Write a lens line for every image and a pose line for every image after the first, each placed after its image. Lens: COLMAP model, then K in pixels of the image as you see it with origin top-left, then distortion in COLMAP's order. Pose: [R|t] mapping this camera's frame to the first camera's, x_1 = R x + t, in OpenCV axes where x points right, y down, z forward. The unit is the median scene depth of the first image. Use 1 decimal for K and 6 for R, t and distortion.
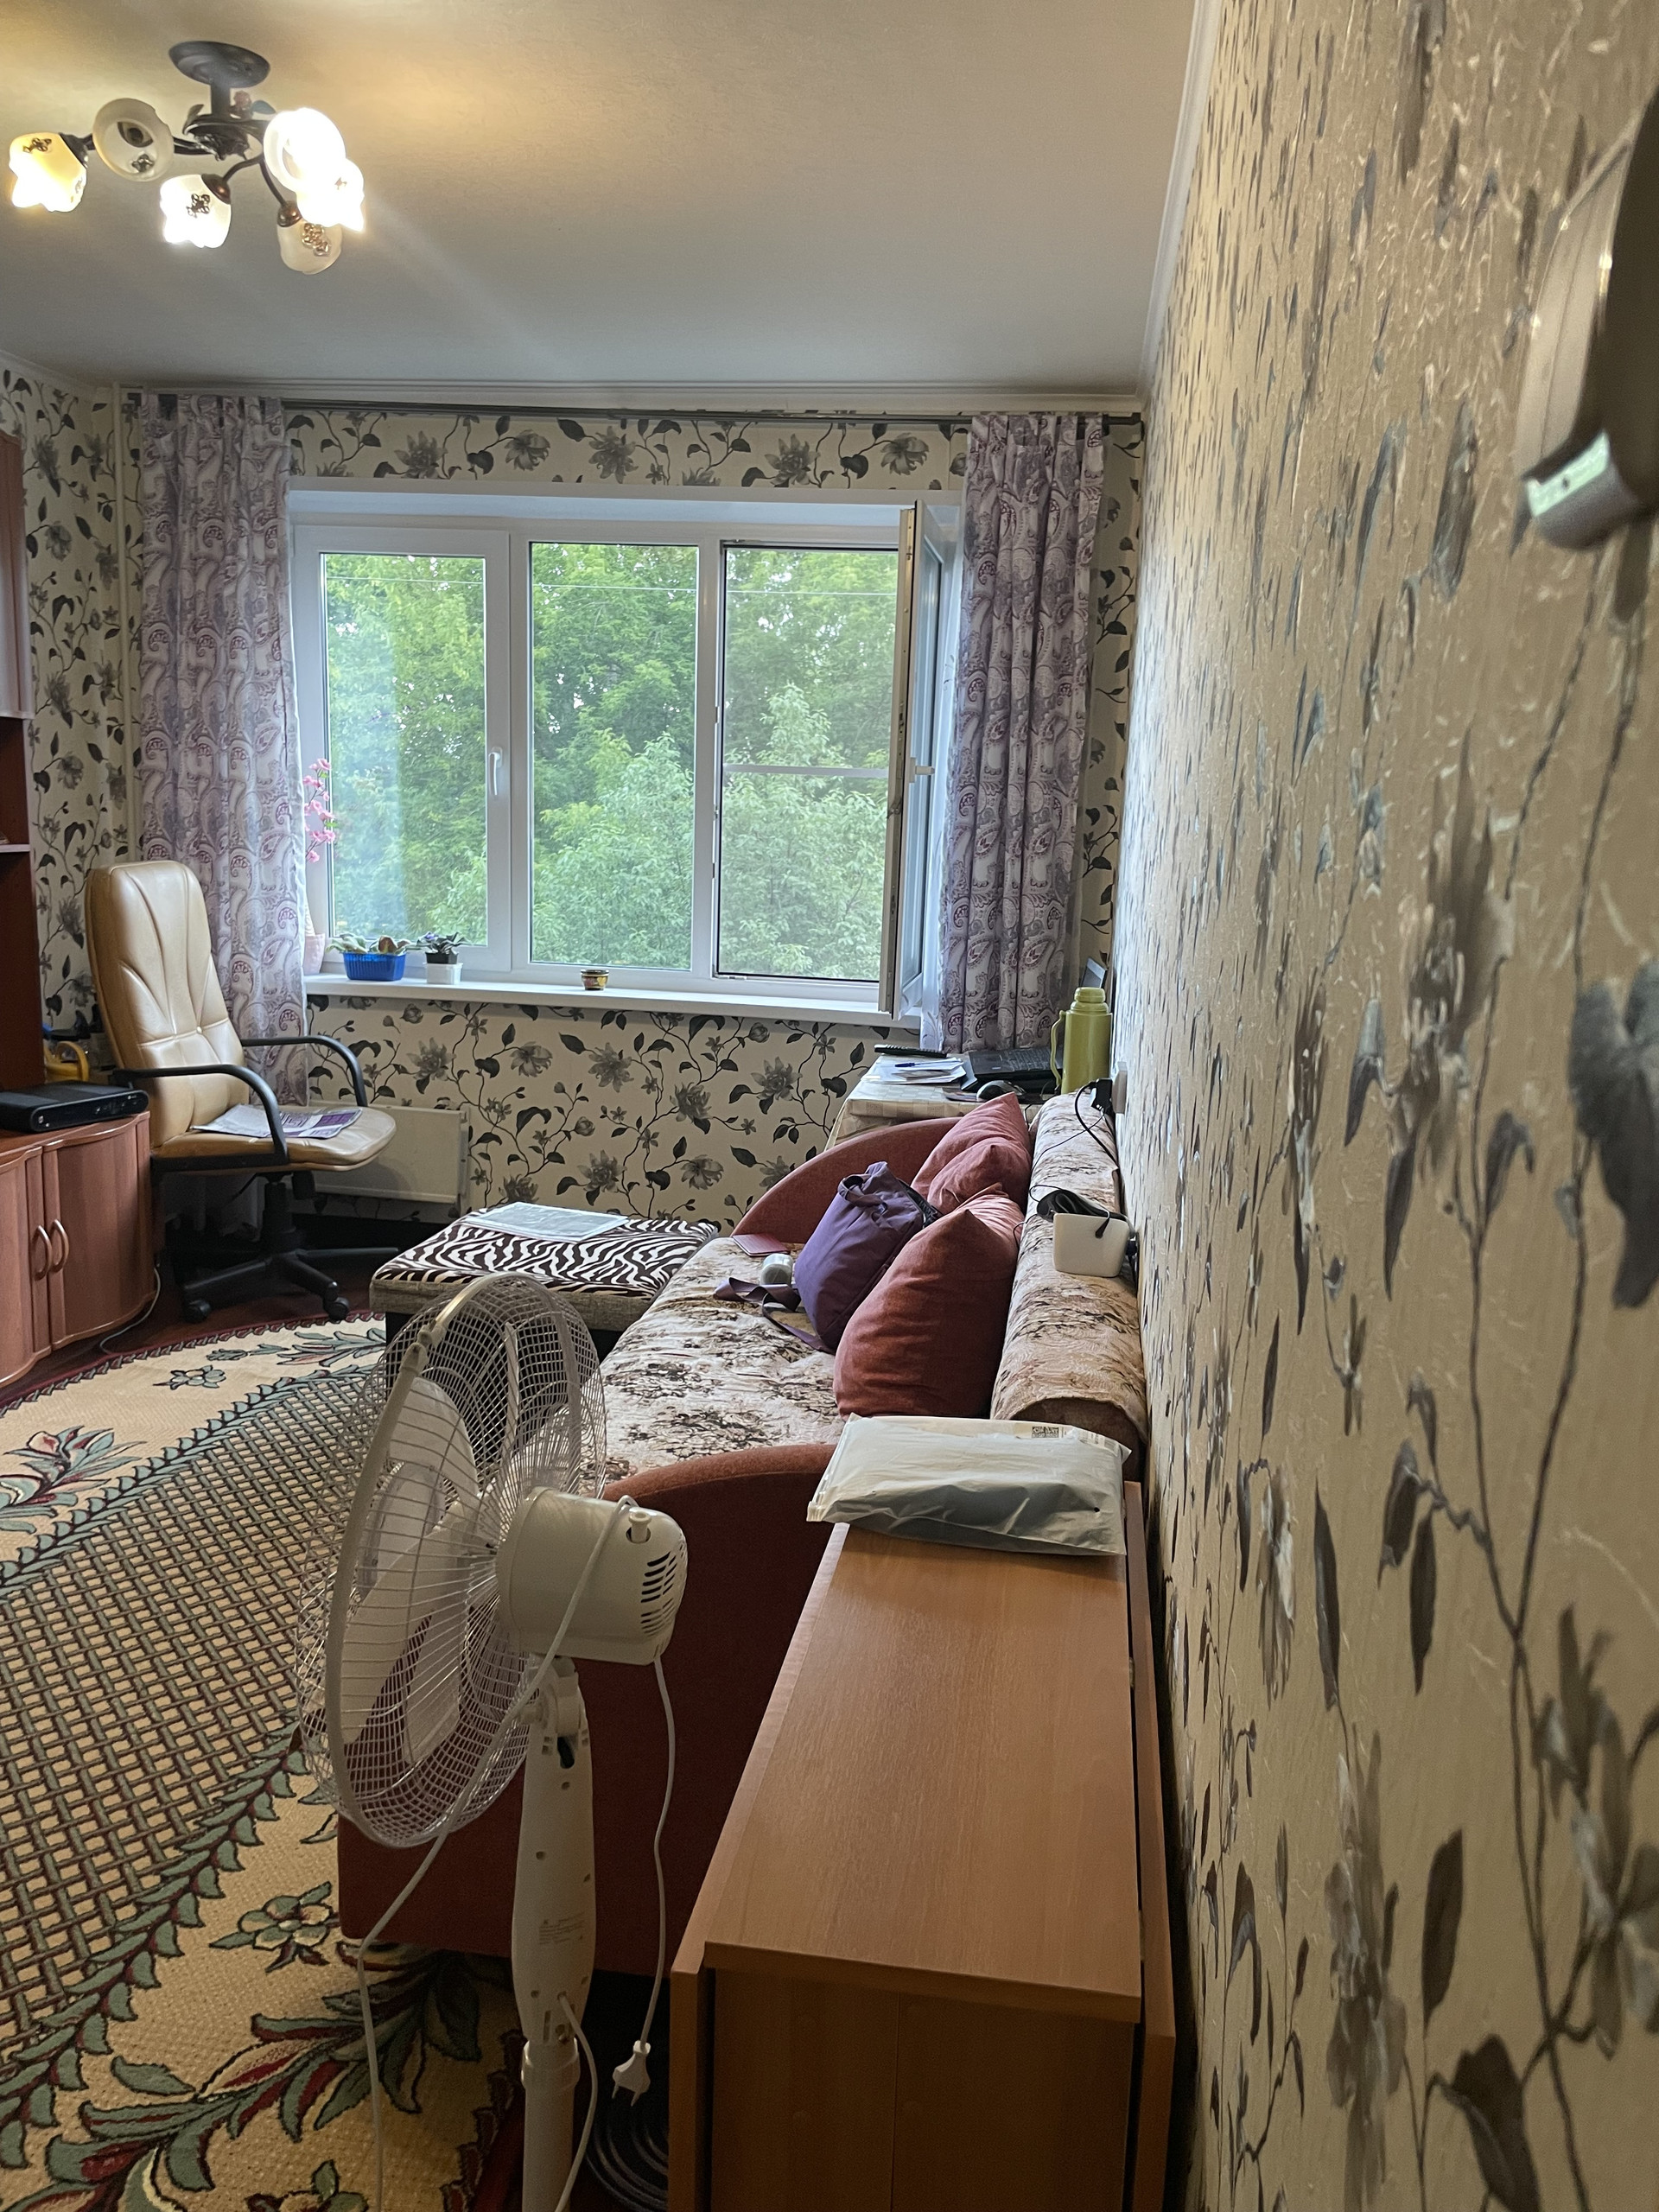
lens RADIAL K [[1681.0, 0, 847.2], [0, 1681.0, 1123.4], [0, 0, 1]] dist [0.098976, -0.134881]
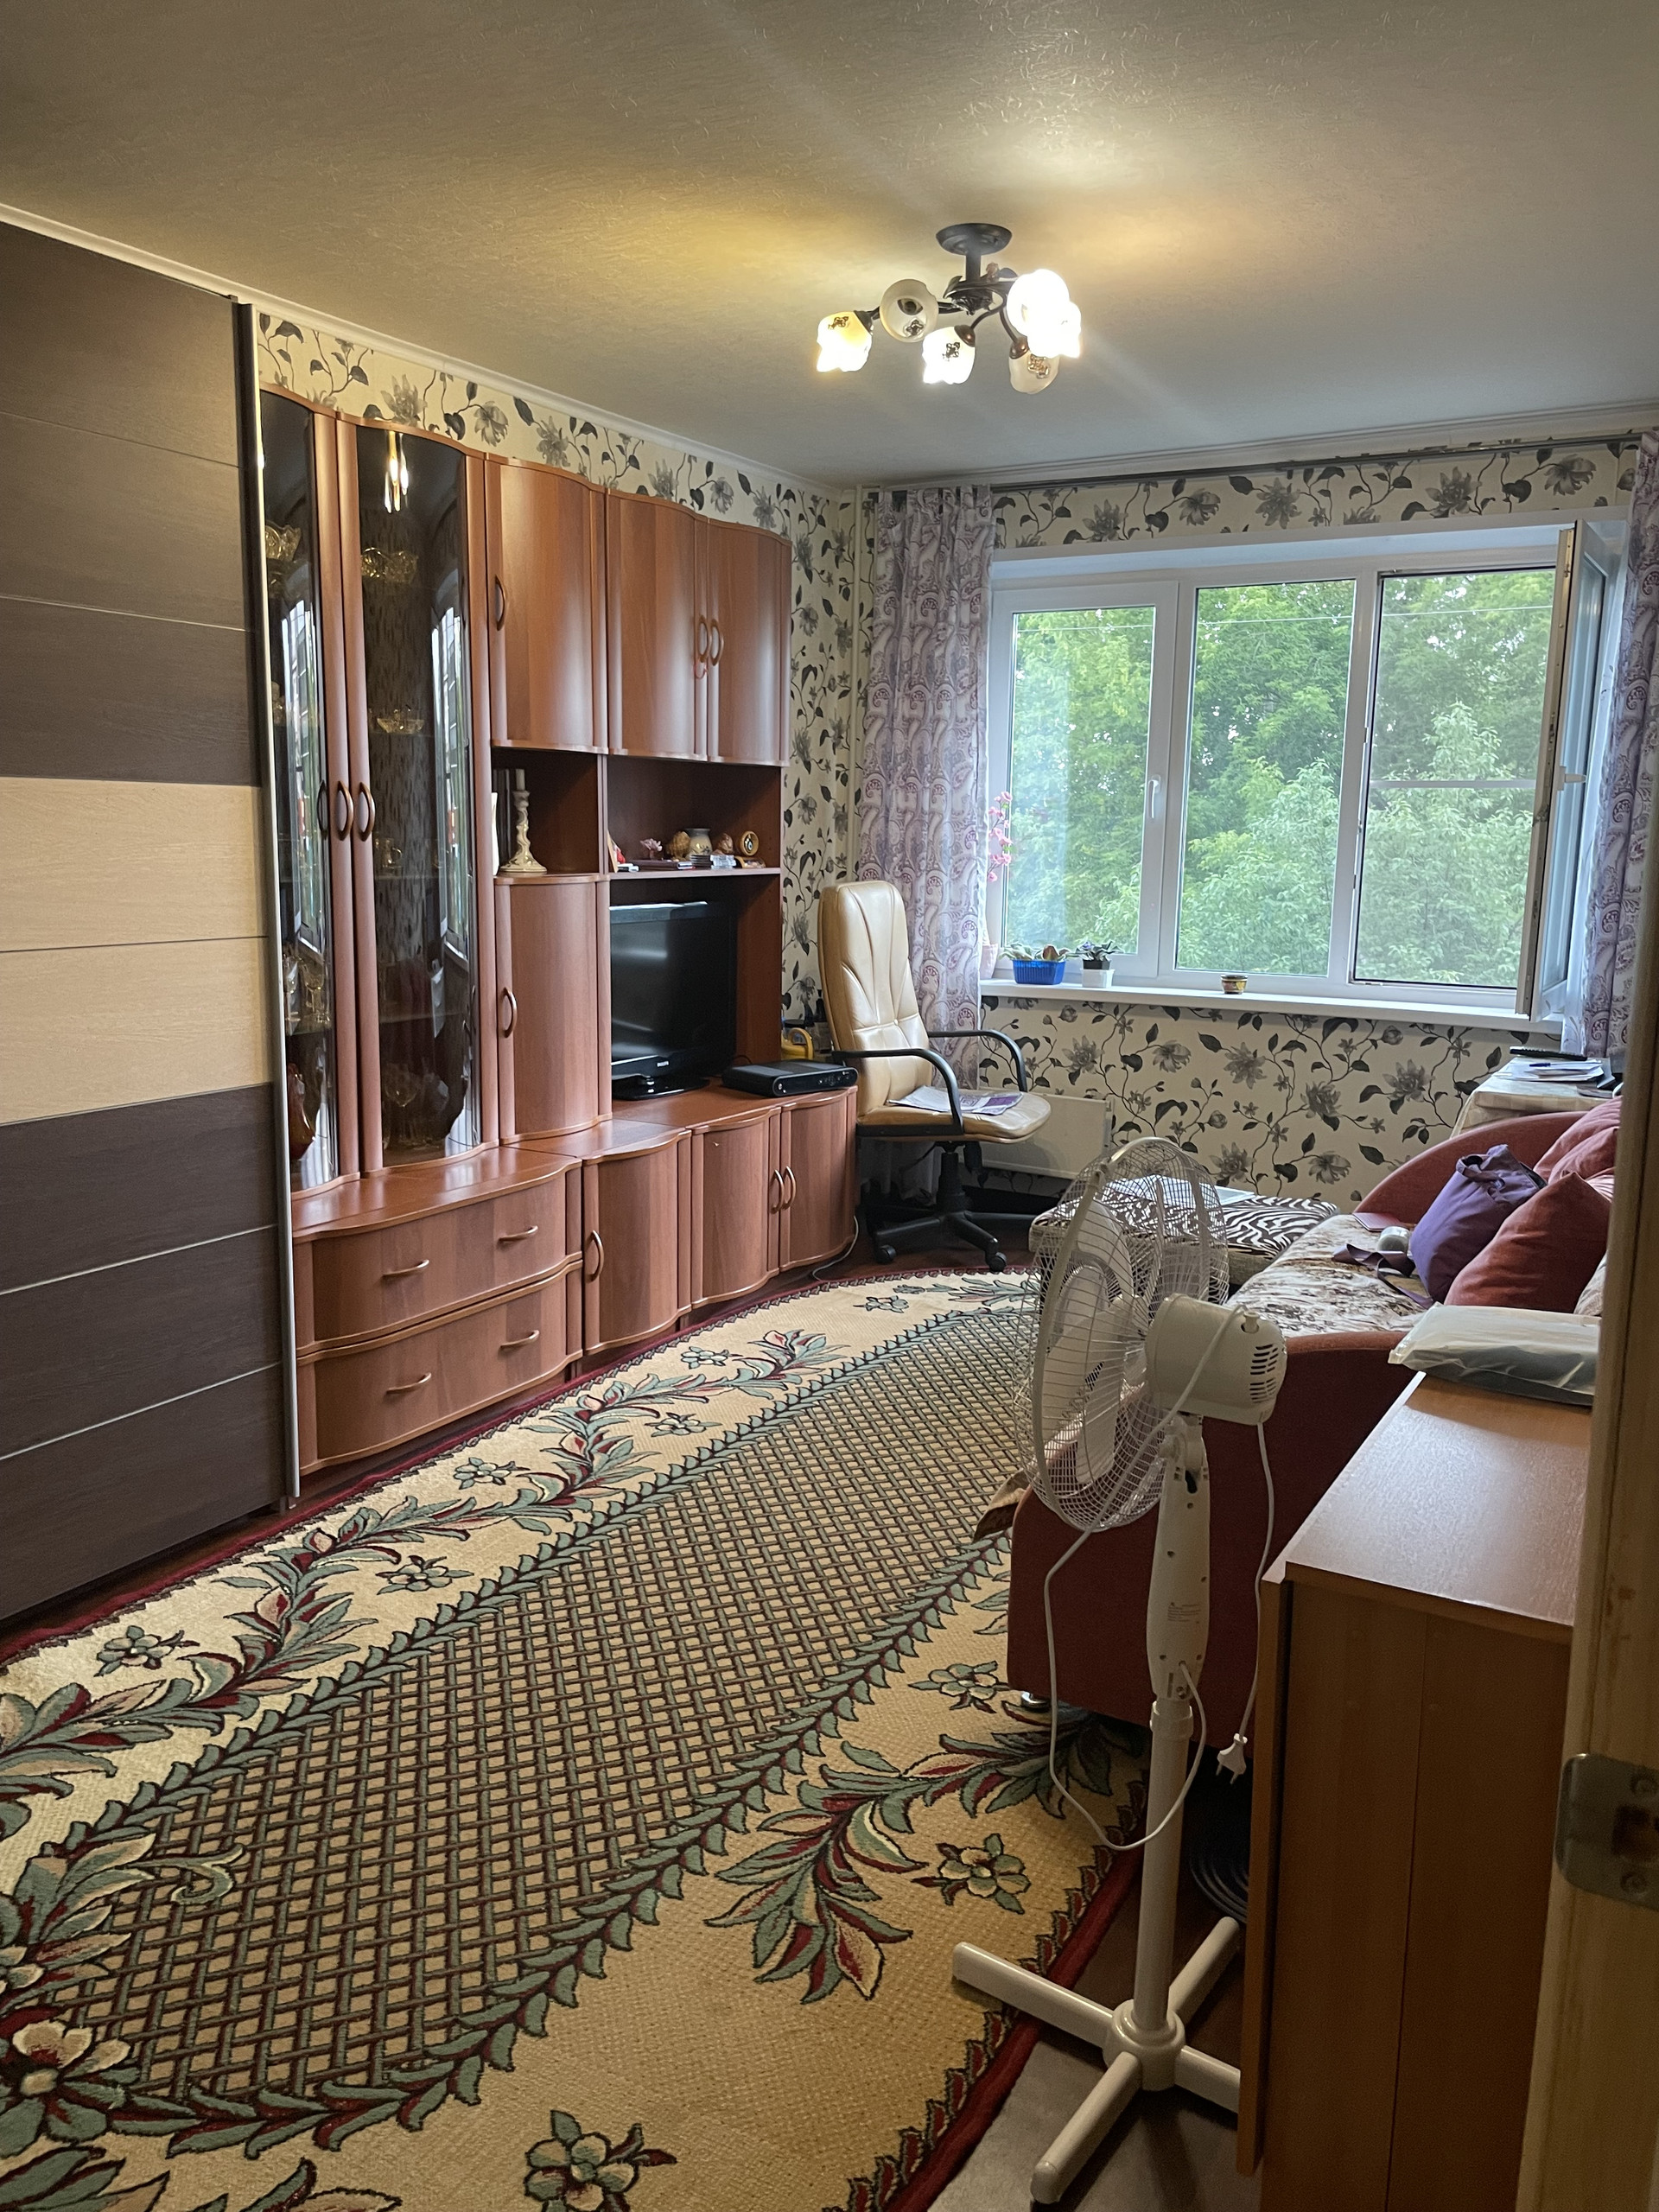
lens RADIAL K [[1677.8, 0, 854.6], [0, 1677.8, 1114.7], [0, 0, 1]] dist [0.105656, -0.143587]
pose [[0.932521, 0.039783, -0.358917, 0.016973], [-0.048213, 0.998731, -0.014563, 0.028924], [0.357883, 0.030885, 0.933256, -0.107978]]
